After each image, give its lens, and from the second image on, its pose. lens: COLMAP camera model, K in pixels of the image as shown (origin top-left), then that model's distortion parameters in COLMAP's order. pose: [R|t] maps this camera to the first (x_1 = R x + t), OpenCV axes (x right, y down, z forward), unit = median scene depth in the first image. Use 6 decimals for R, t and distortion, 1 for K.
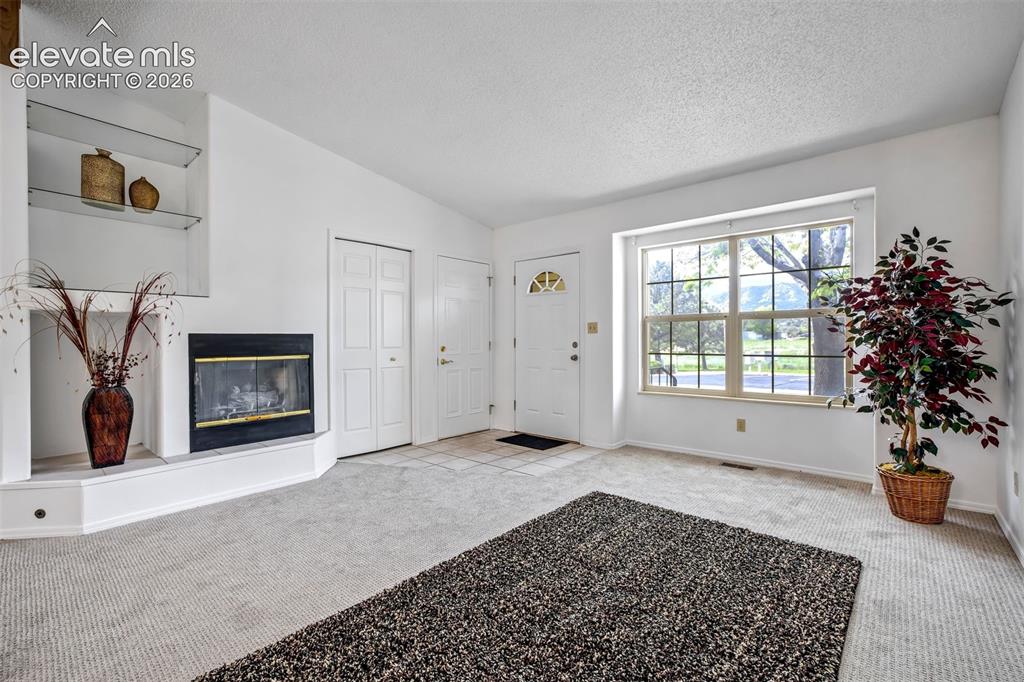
lens RADIAL K [[440.2, 0, 512.0], [0, 440.2, 341.0], [0, 0, 1]] dist [-0.031389, 0.011167]
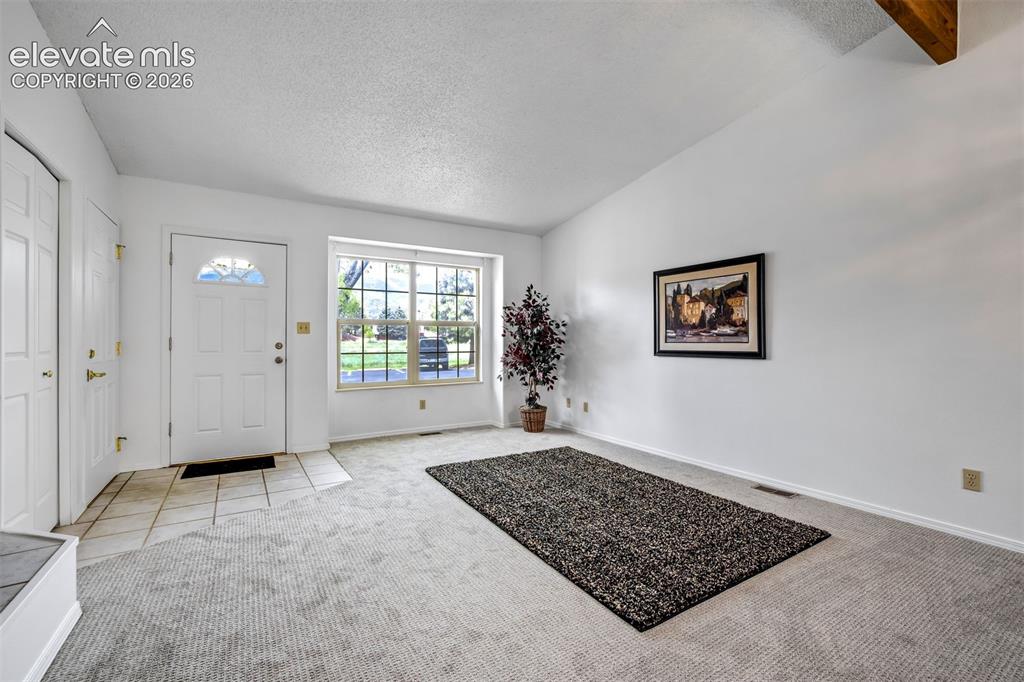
lens RADIAL K [[440.2, 0, 512.0], [0, 440.2, 341.0], [0, 0, 1]] dist [-0.031389, 0.011167]
pose [[0.294632, 0.005791, 0.955593, -0.776651], [0.001056, 0.999979, -0.006386, 0.007051], [-0.955610, 0.002890, 0.294619, 0.380636]]
